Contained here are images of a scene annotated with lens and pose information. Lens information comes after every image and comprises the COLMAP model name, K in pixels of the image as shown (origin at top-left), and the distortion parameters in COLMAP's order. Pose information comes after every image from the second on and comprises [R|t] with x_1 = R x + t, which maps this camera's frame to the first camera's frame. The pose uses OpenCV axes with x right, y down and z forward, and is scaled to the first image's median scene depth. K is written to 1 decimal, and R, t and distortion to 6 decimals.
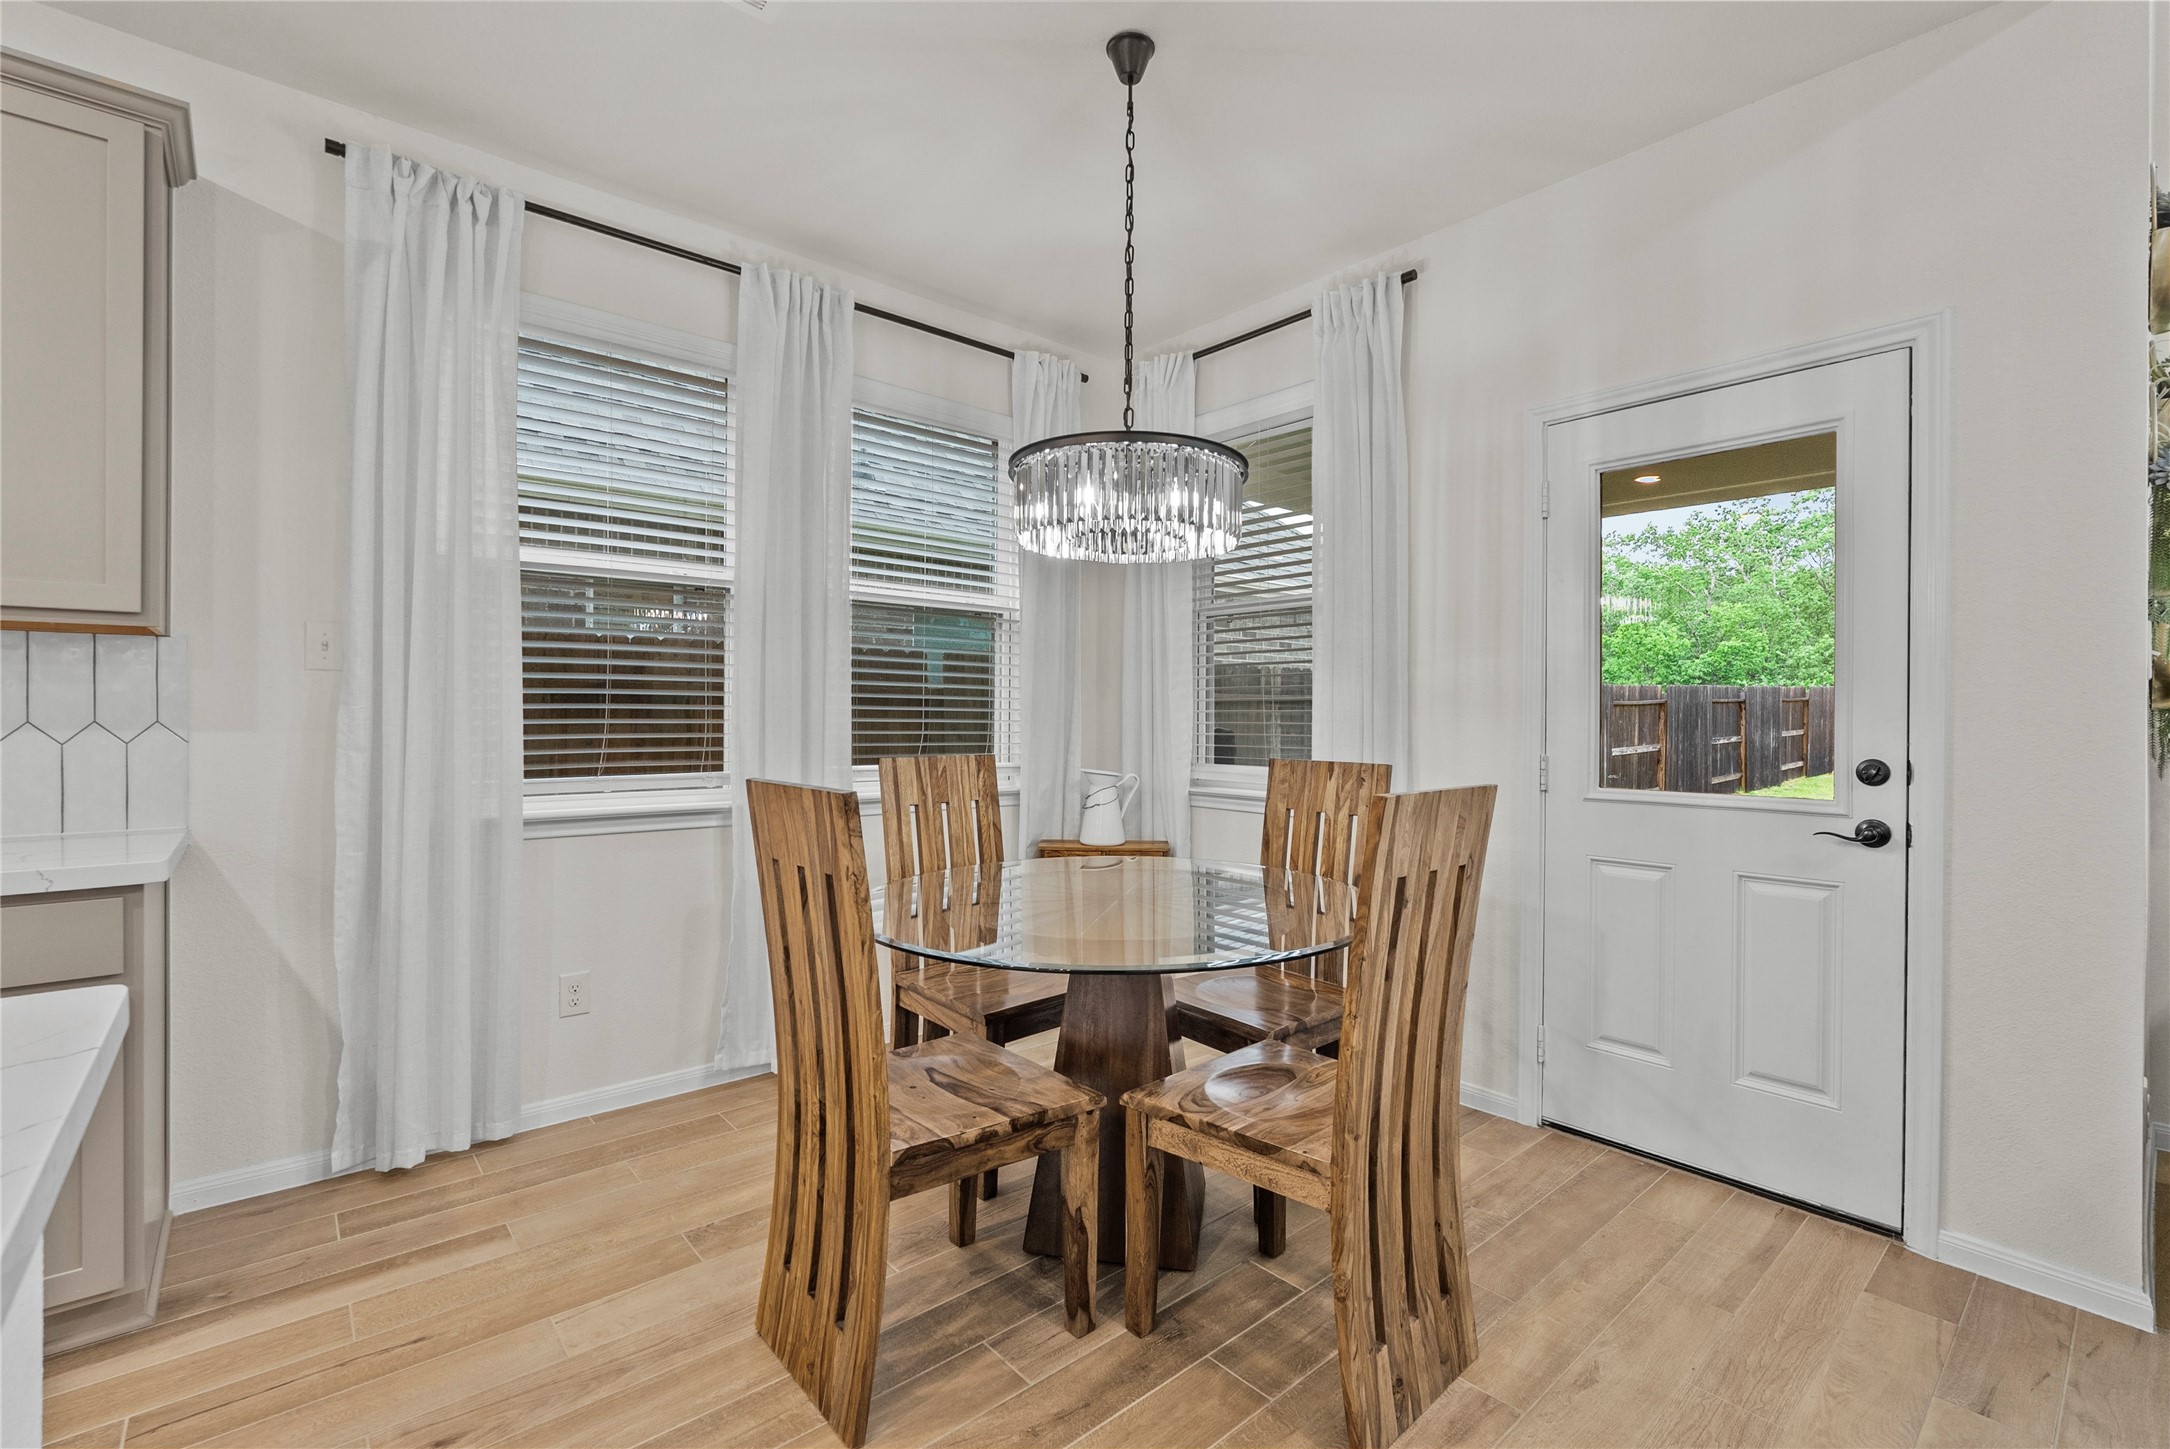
lens RADIAL K [[946.1, 0, 1084.9], [0, 946.1, 717.7], [0, 0, 1]] dist [-0.001679, -0.000073]
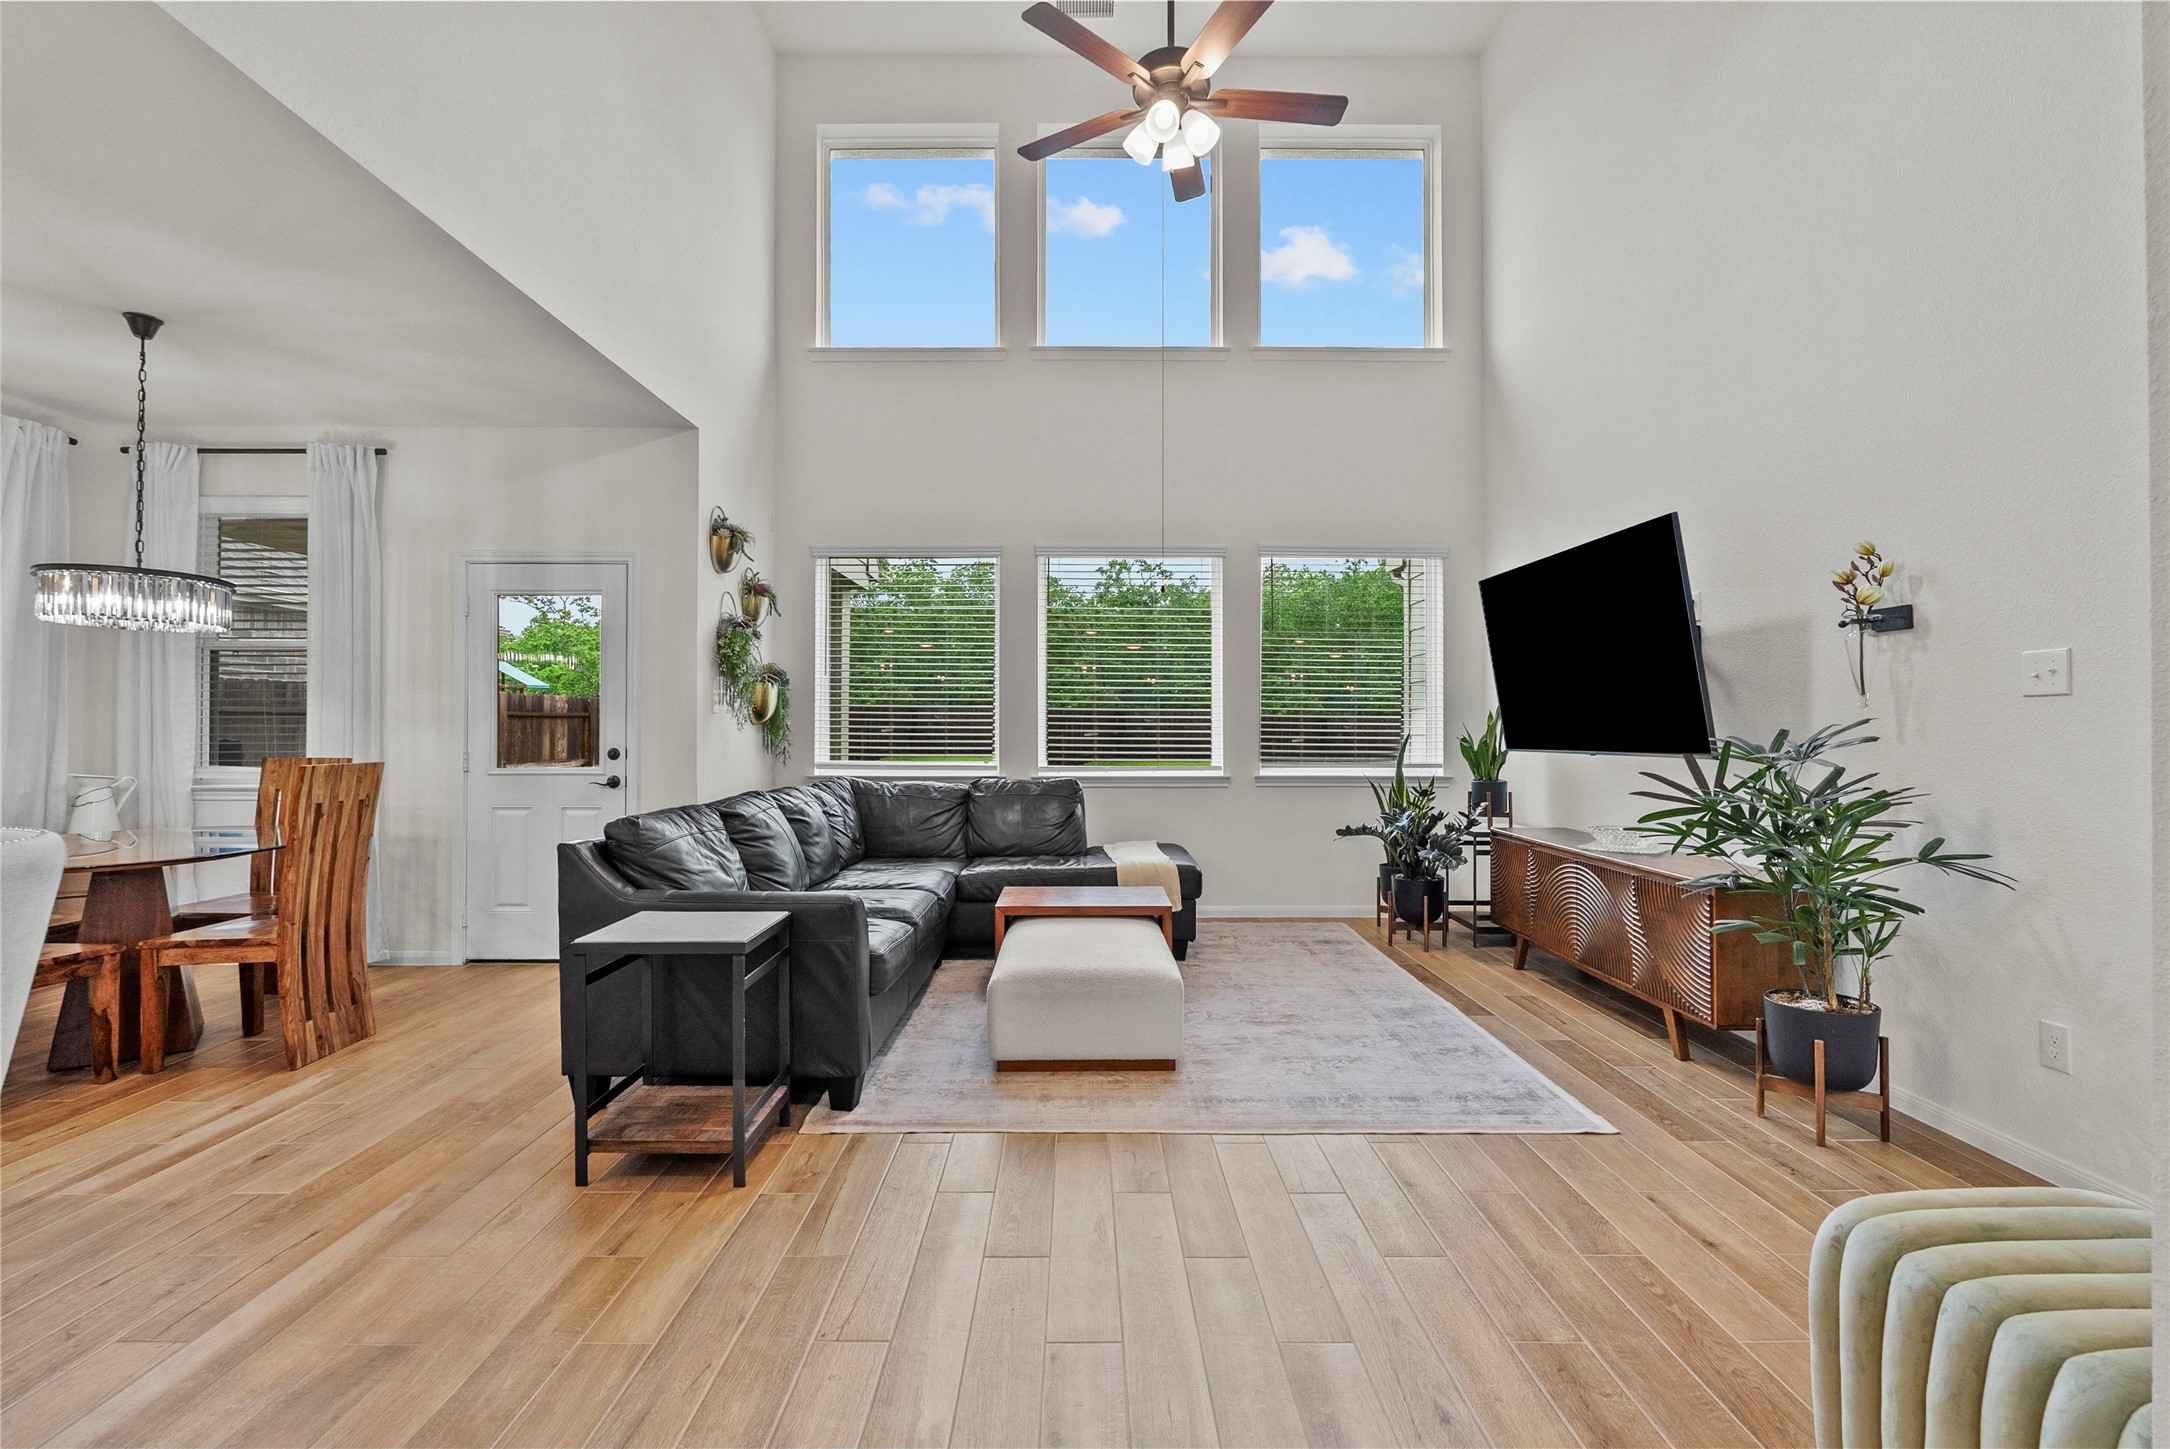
lens RADIAL K [[941.9, 0, 1091.3], [0, 941.9, 719.3], [0, 0, 1]] dist [-0.009441, -0.000191]
pose [[0.642909, 0.002449, 0.765939, -0.124933], [0.003795, 0.999972, -0.006382, -0.004668], [-0.765933, 0.007010, 0.642882, -1.242900]]
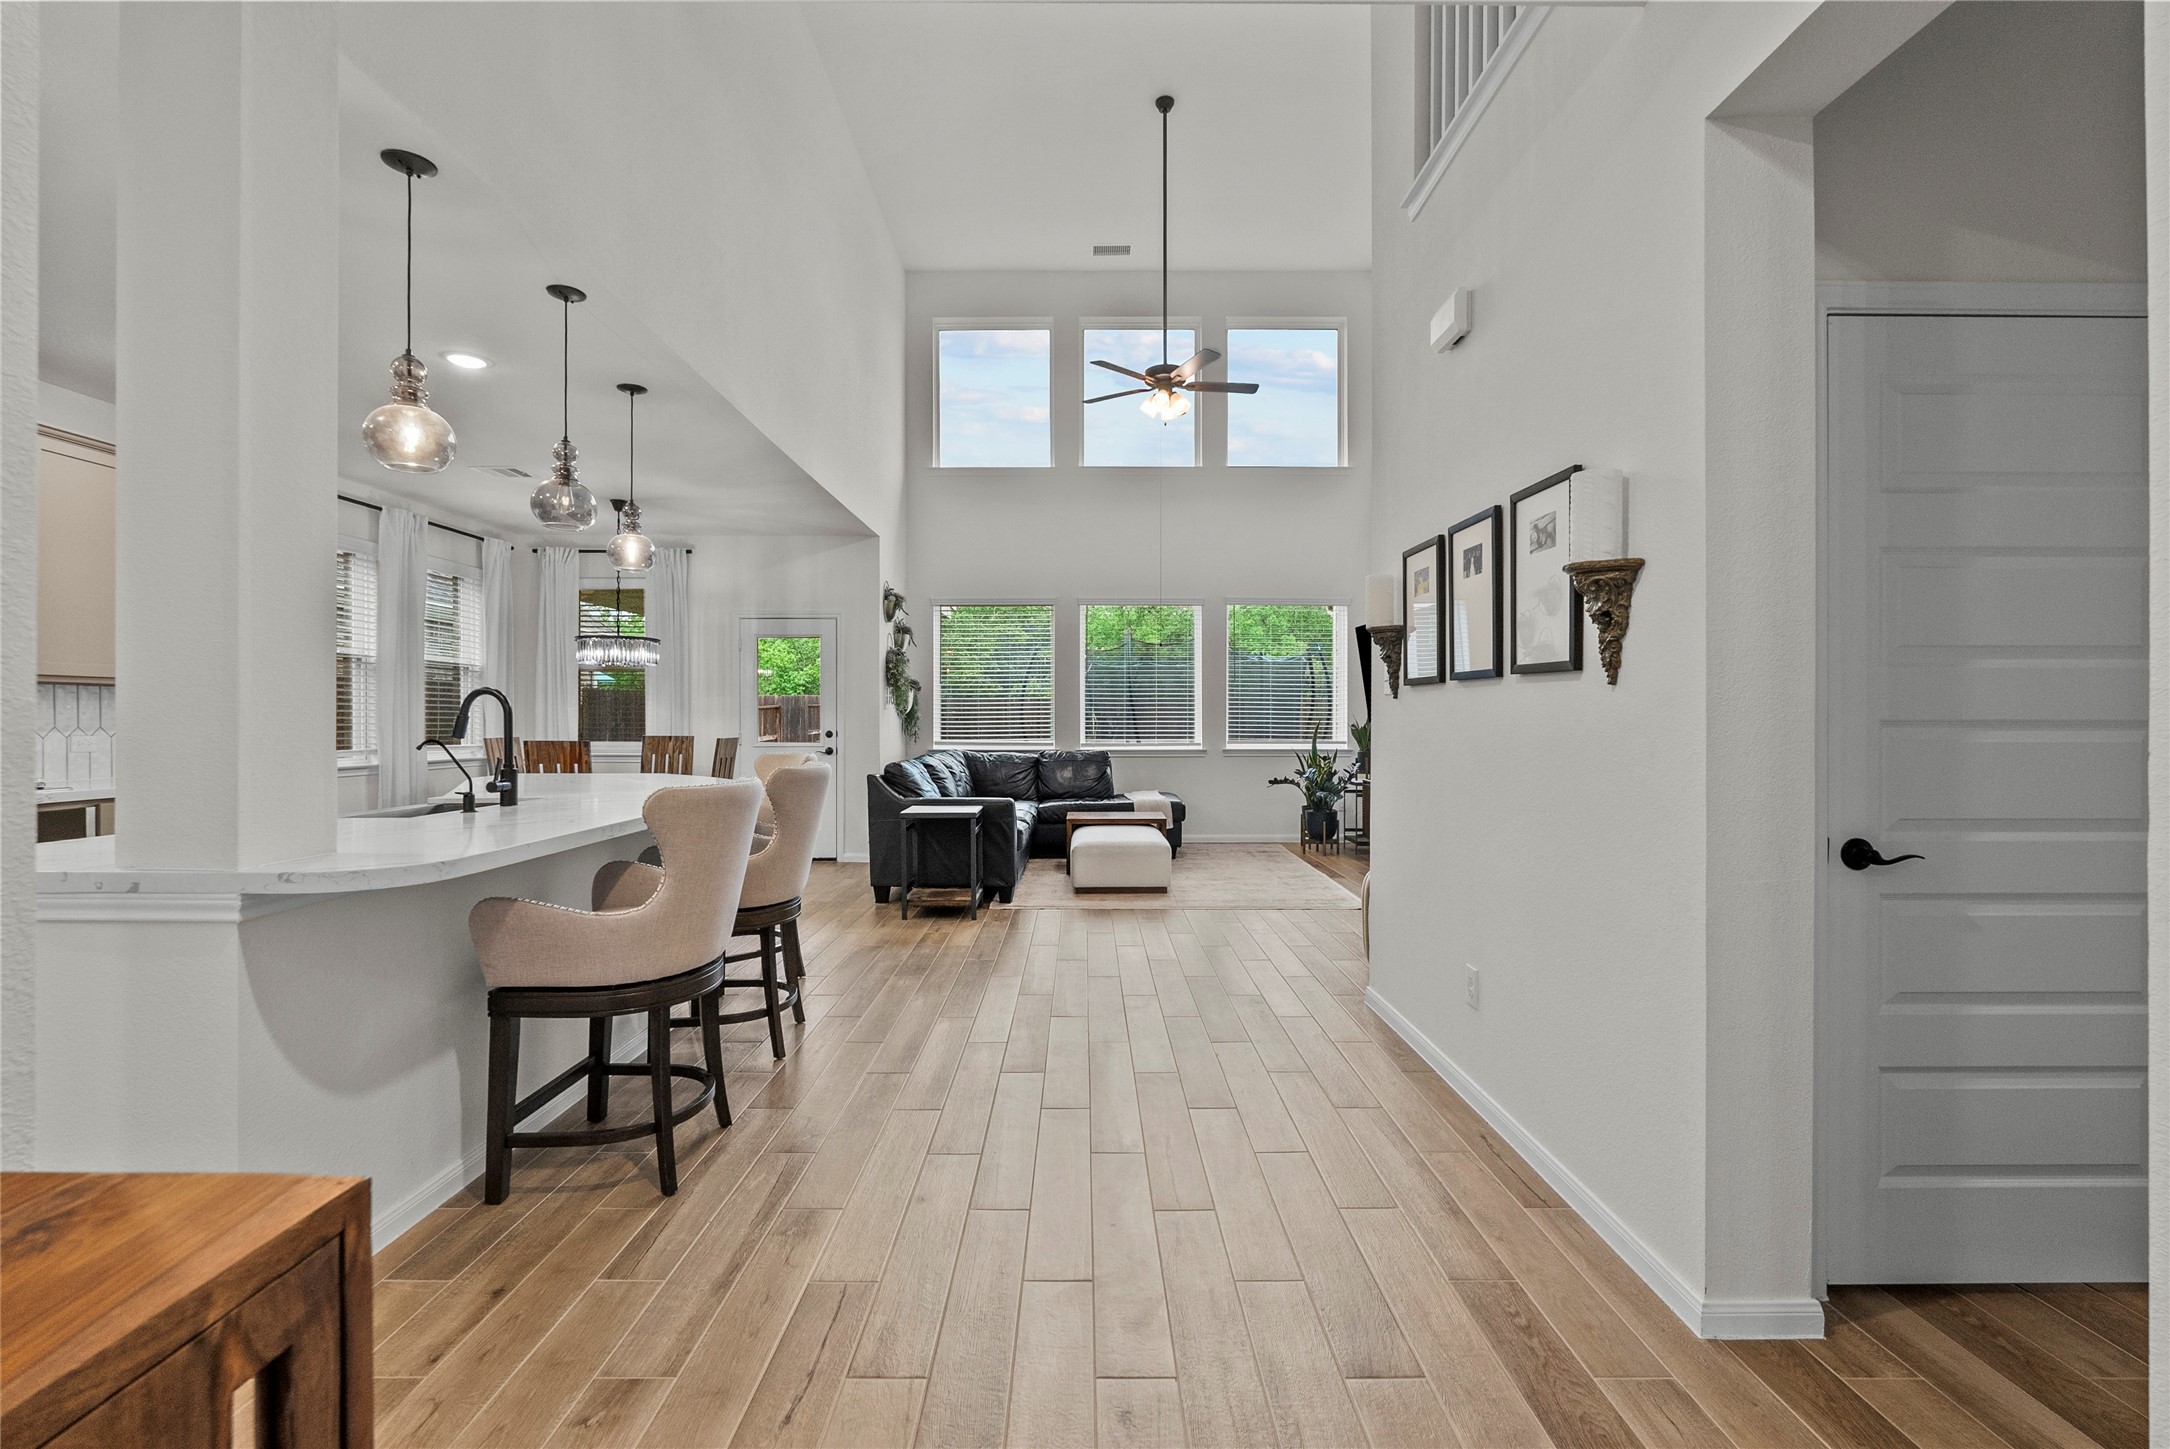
lens RADIAL K [[946.1, 0, 1084.9], [0, 946.1, 717.7], [0, 0, 1]] dist [-0.001679, -0.000073]
pose [[0.650597, -0.005046, 0.759407, -1.271851], [0.004668, 0.999986, 0.002646, -0.010189], [-0.759409, 0.001824, 0.650611, -2.087743]]
